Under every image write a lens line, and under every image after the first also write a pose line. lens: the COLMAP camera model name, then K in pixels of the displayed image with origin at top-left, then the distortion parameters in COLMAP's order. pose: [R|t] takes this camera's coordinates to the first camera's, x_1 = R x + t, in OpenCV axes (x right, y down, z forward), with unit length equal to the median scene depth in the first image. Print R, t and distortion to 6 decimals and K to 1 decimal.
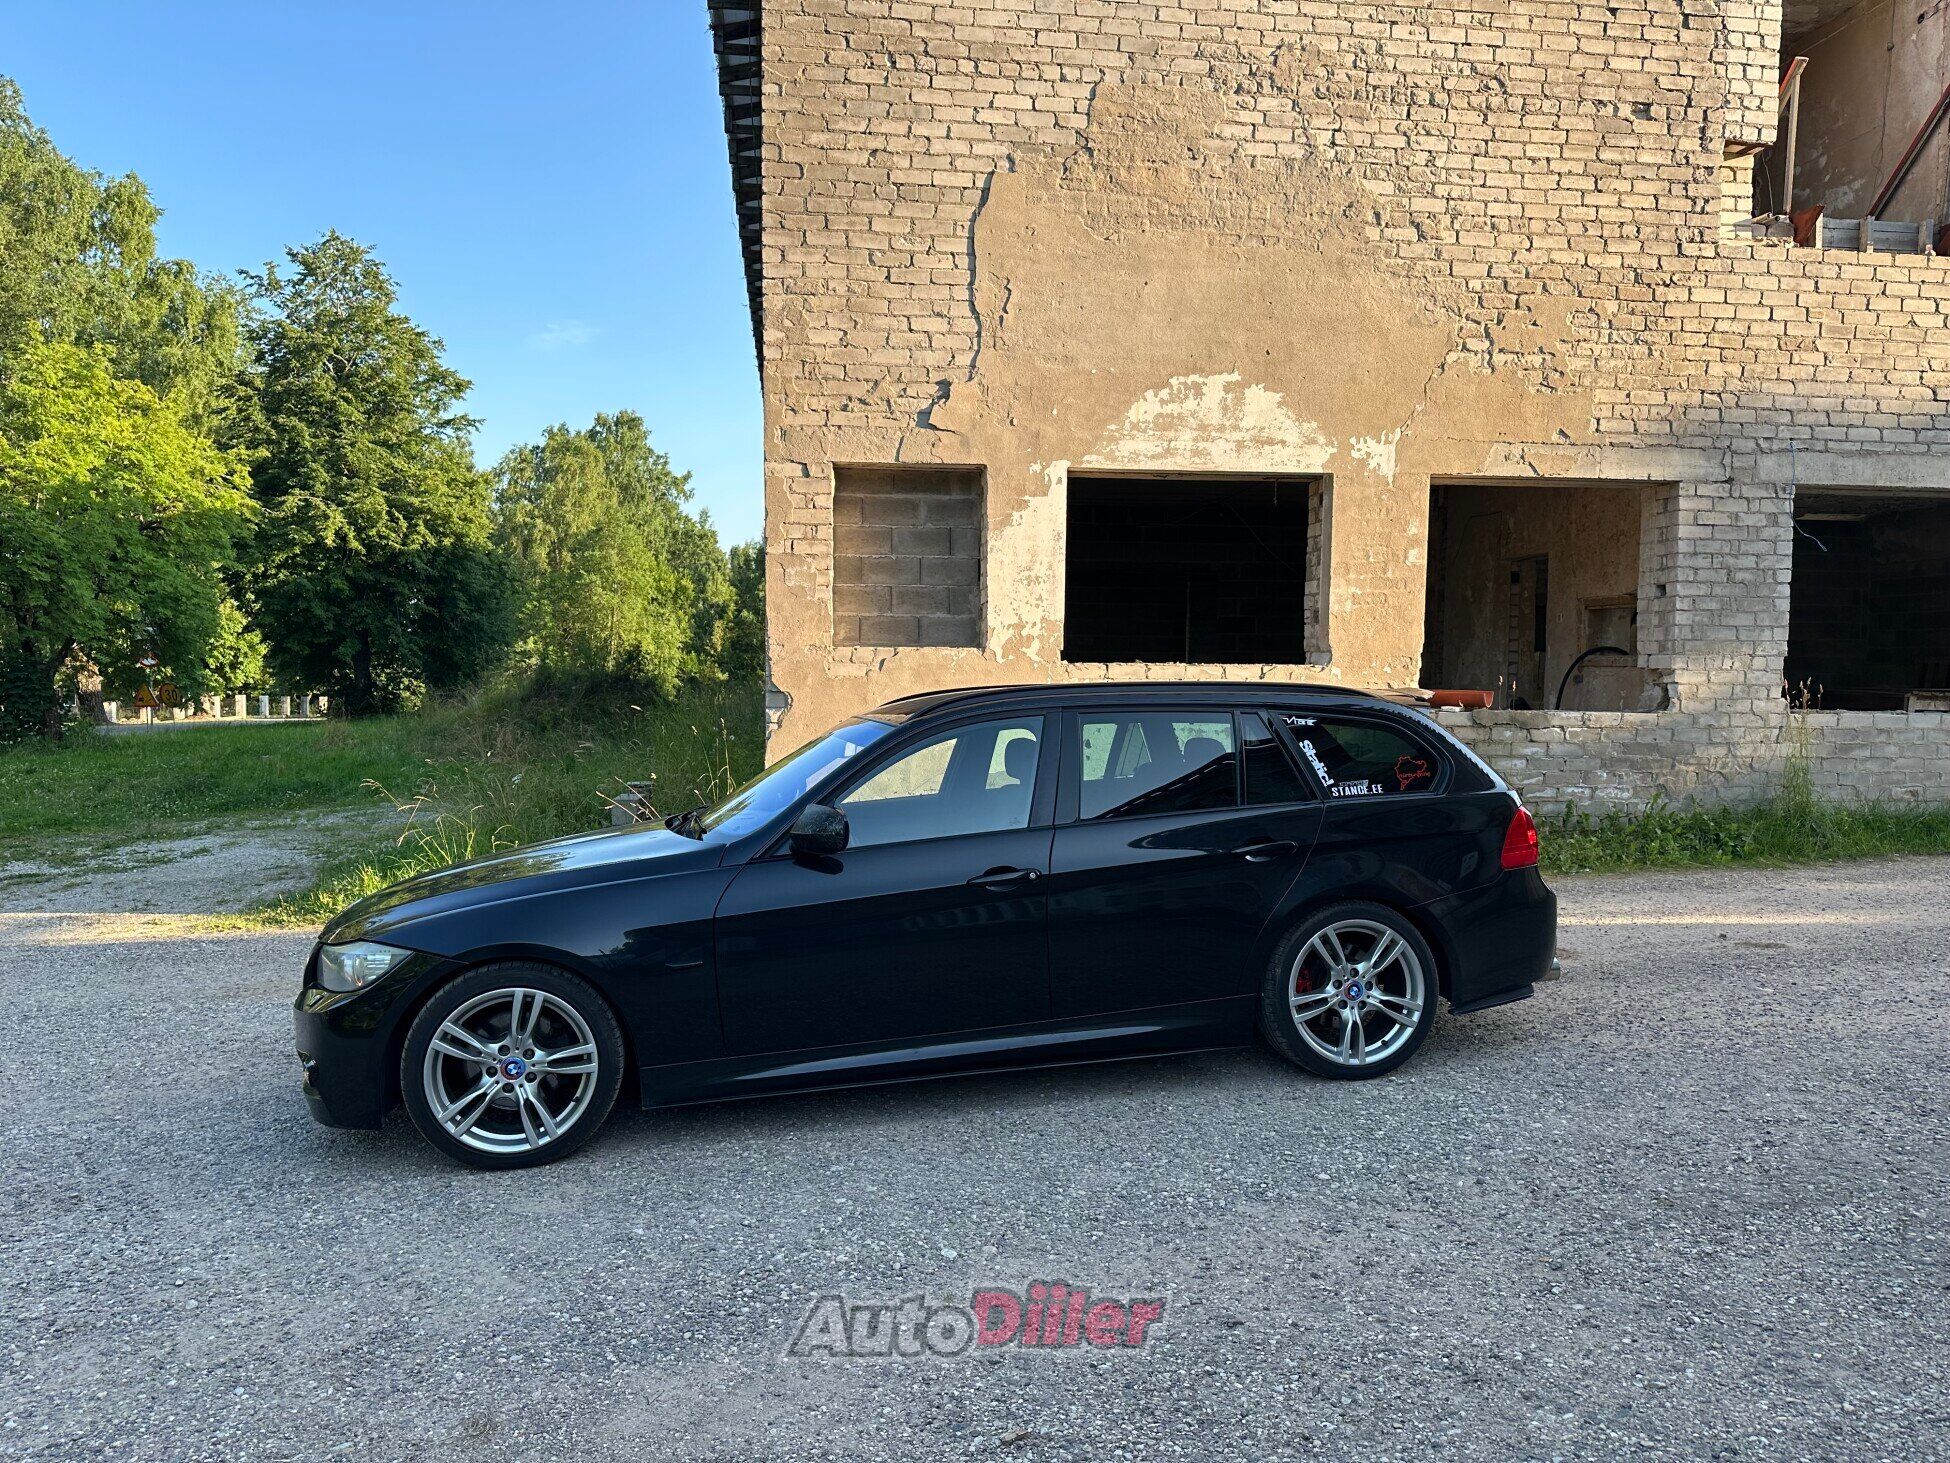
lens RADIAL K [[1352.2, 0, 963.5], [0, 1352.2, 744.0], [0, 0, 1]] dist [0.110441, -0.179708]
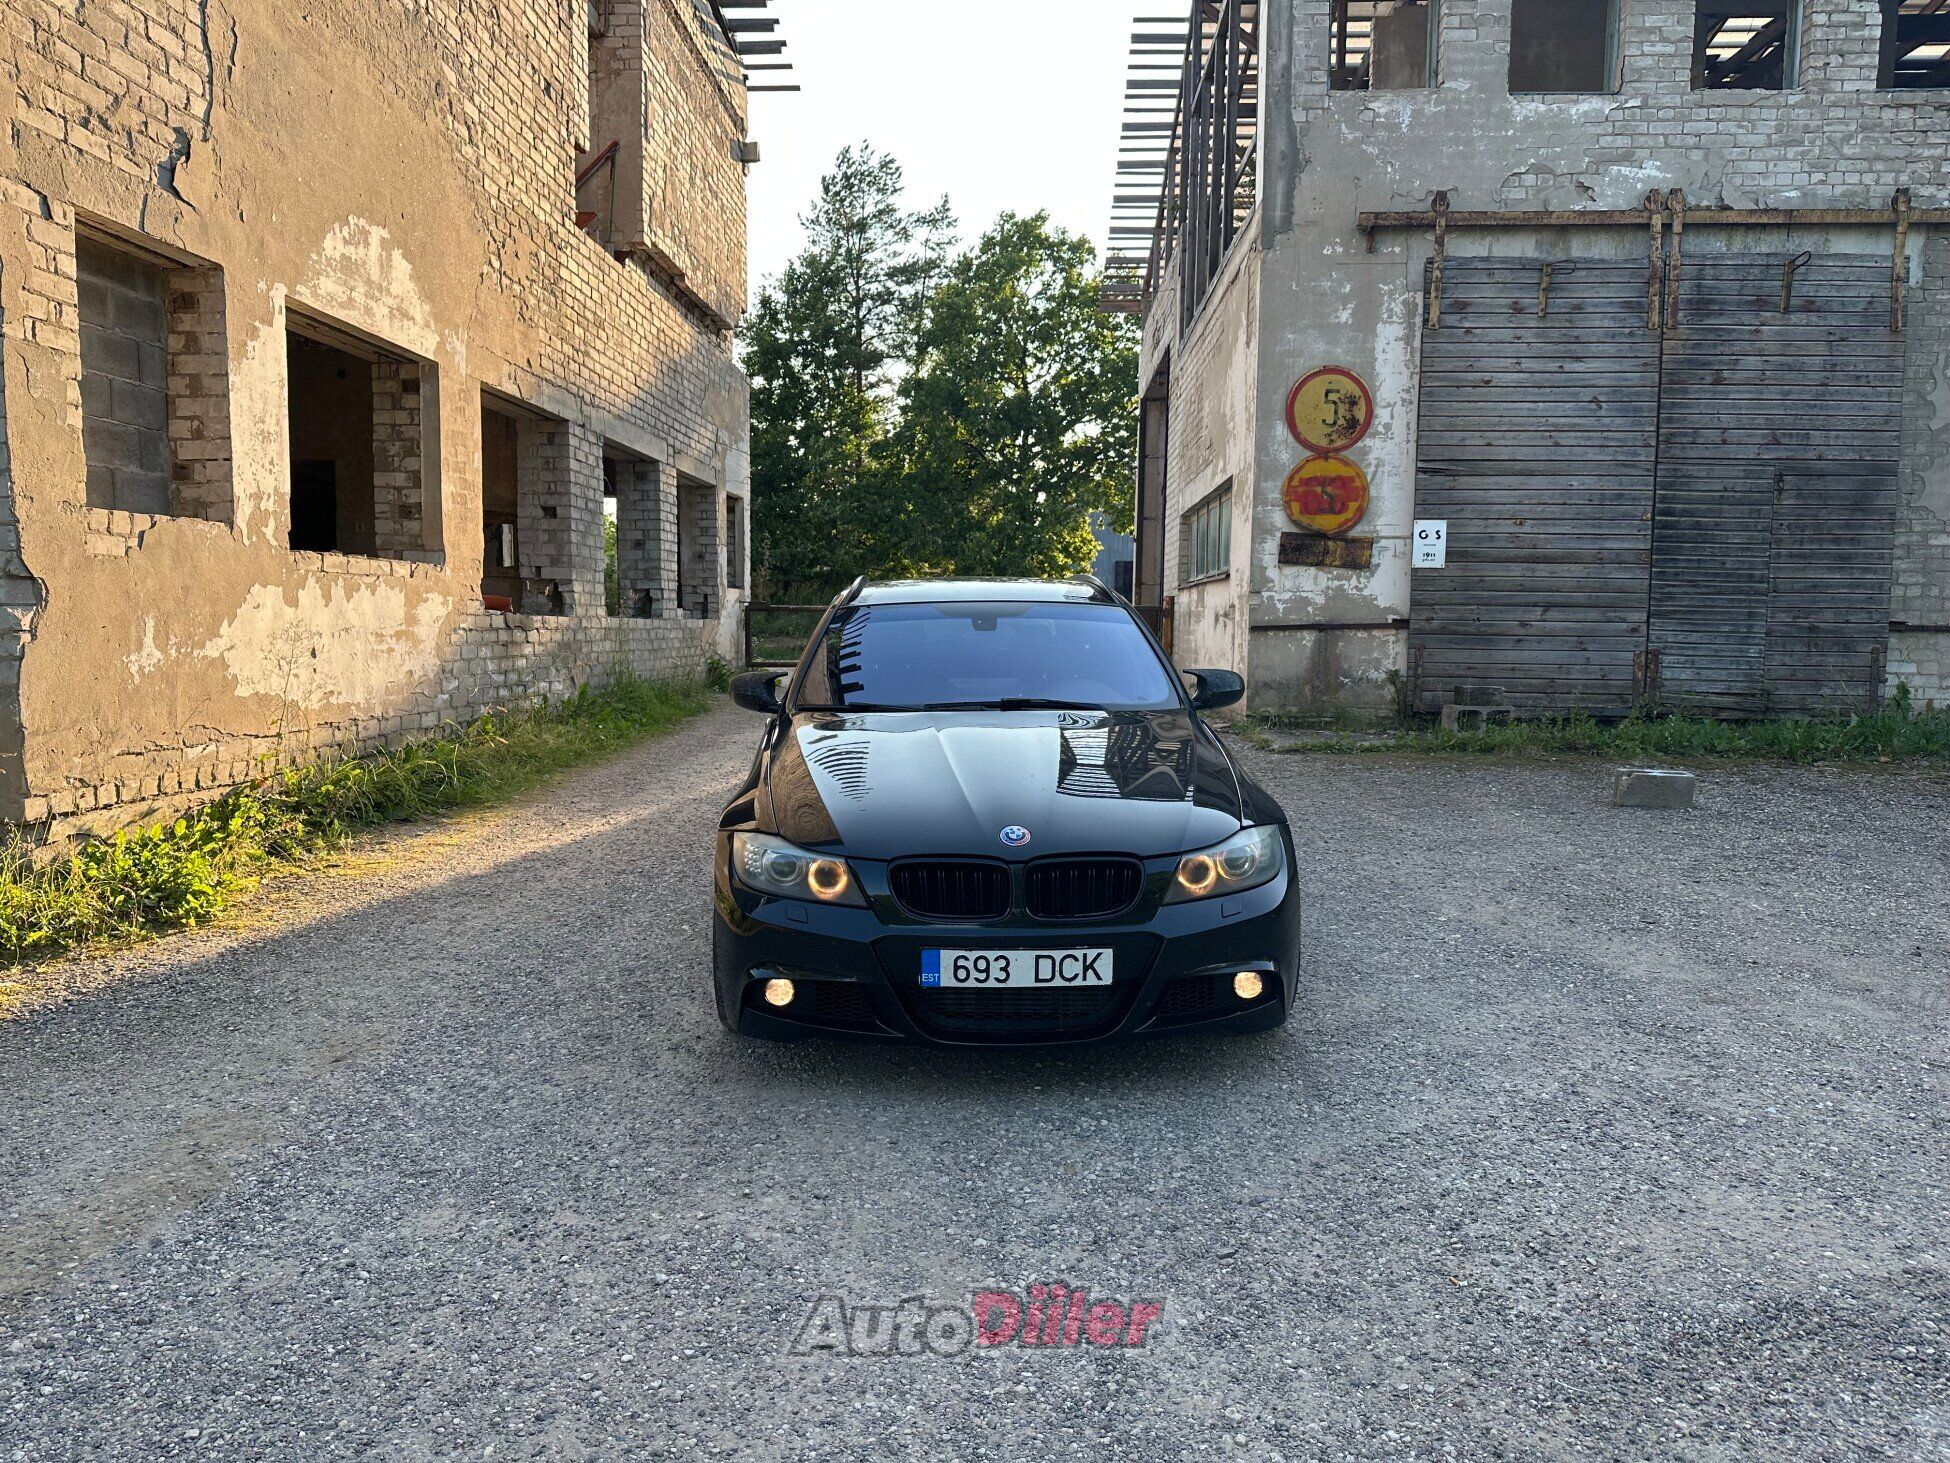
lens RADIAL K [[1376.1, 0, 973.4], [0, 1376.1, 742.4], [0, 0, 1]] dist [0.007345, -0.007492]
pose [[0.176772, -0.090256, 0.980105, -0.630313], [0.042522, 0.995557, 0.084010, 0.000491], [-0.983333, 0.026825, 0.179825, 0.468895]]
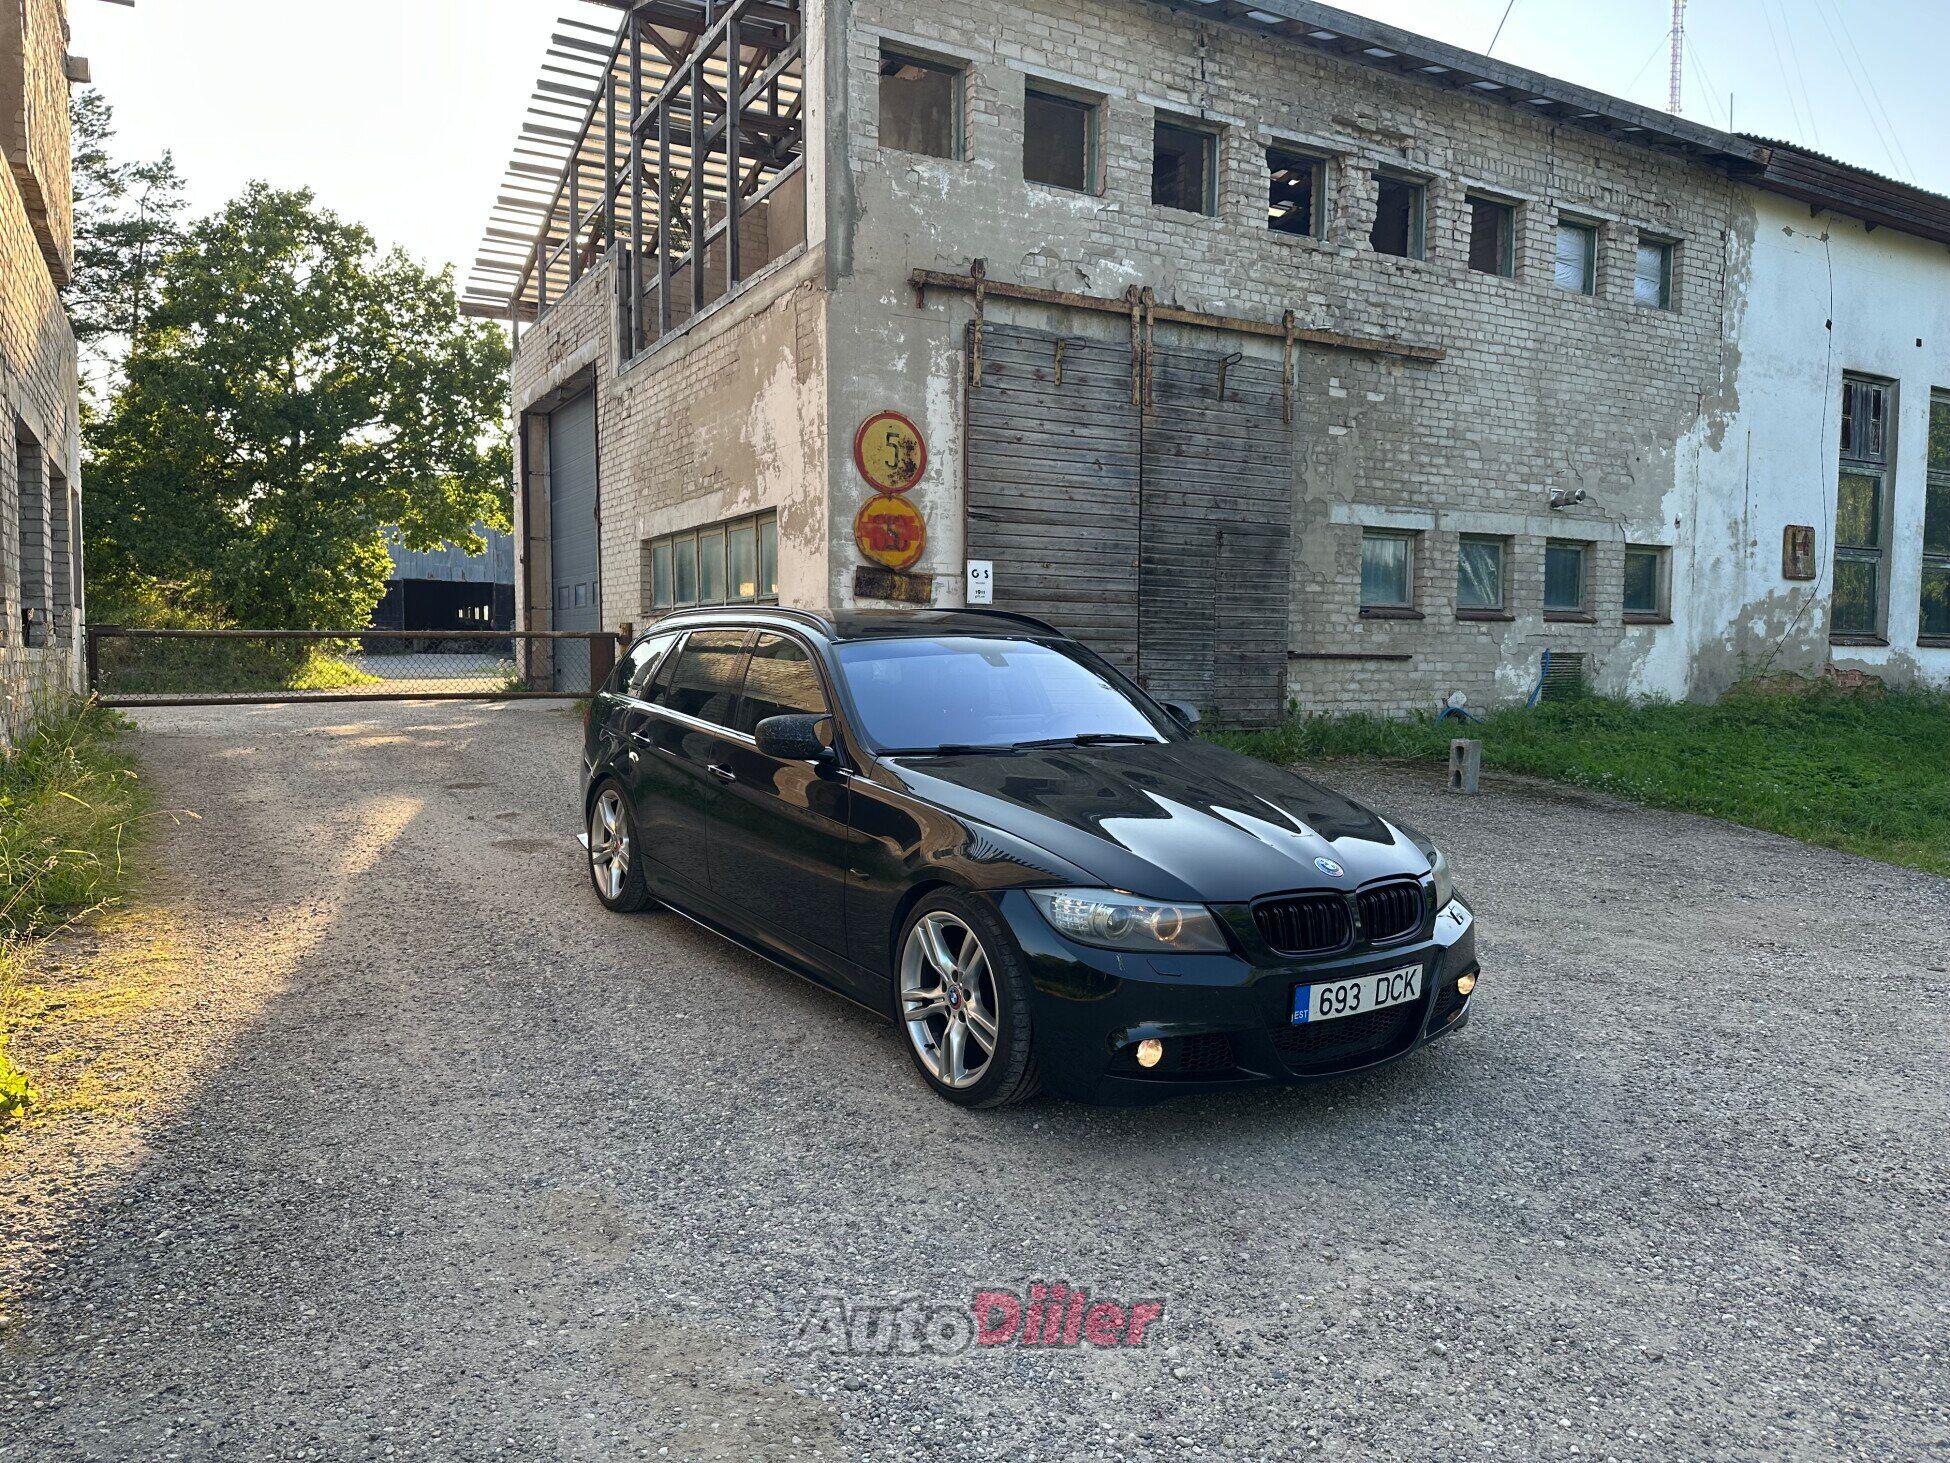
lens RADIAL K [[1363.7, 0, 969.5], [0, 1363.7, 735.7], [0, 0, 1]] dist [0.092506, -0.136893]
pose [[-0.368799, -0.065788, 0.927178, -0.584356], [0.037596, 0.995620, 0.085598, -0.019277], [-0.928749, 0.066427, -0.364710, 0.786496]]
